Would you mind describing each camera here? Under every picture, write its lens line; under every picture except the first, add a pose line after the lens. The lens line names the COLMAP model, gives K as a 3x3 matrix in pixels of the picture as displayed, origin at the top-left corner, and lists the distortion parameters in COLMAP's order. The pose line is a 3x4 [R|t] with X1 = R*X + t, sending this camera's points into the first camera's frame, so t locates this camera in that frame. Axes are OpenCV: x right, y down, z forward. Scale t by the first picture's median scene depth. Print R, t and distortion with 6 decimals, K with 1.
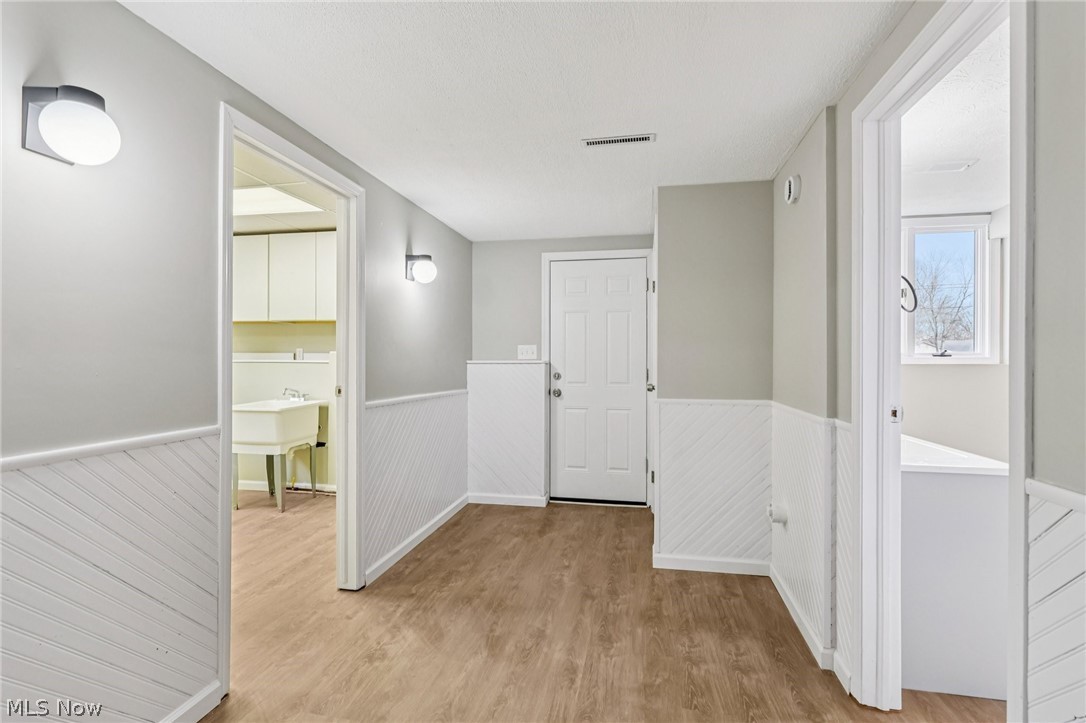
lens RADIAL K [[517.4, 0, 540.0], [0, 517.4, 366.2], [0, 0, 1]] dist [0.002014, 0.000258]
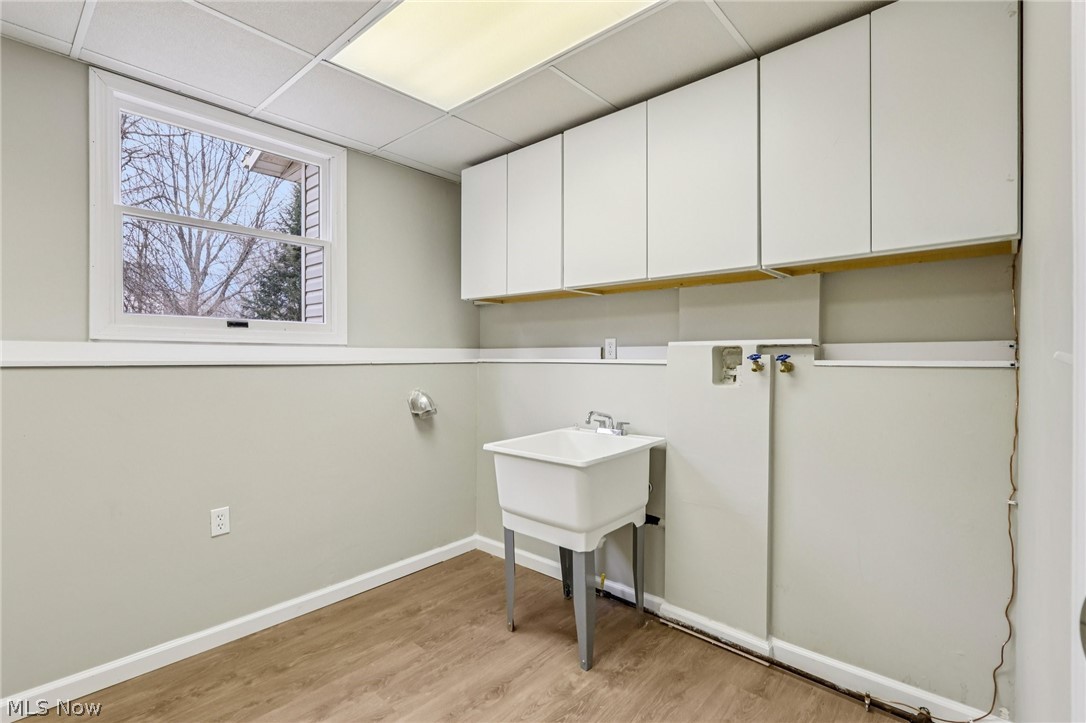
lens RADIAL K [[517.4, 0, 538.9], [0, 517.4, 362.5], [0, 0, 1]] dist [0.002014, 0.000258]
pose [[0.864700, 0.000537, -0.502288, -0.260400], [0.001213, 0.999994, 0.003158, -0.010832], [0.502287, -0.003340, 0.864694, 0.493291]]
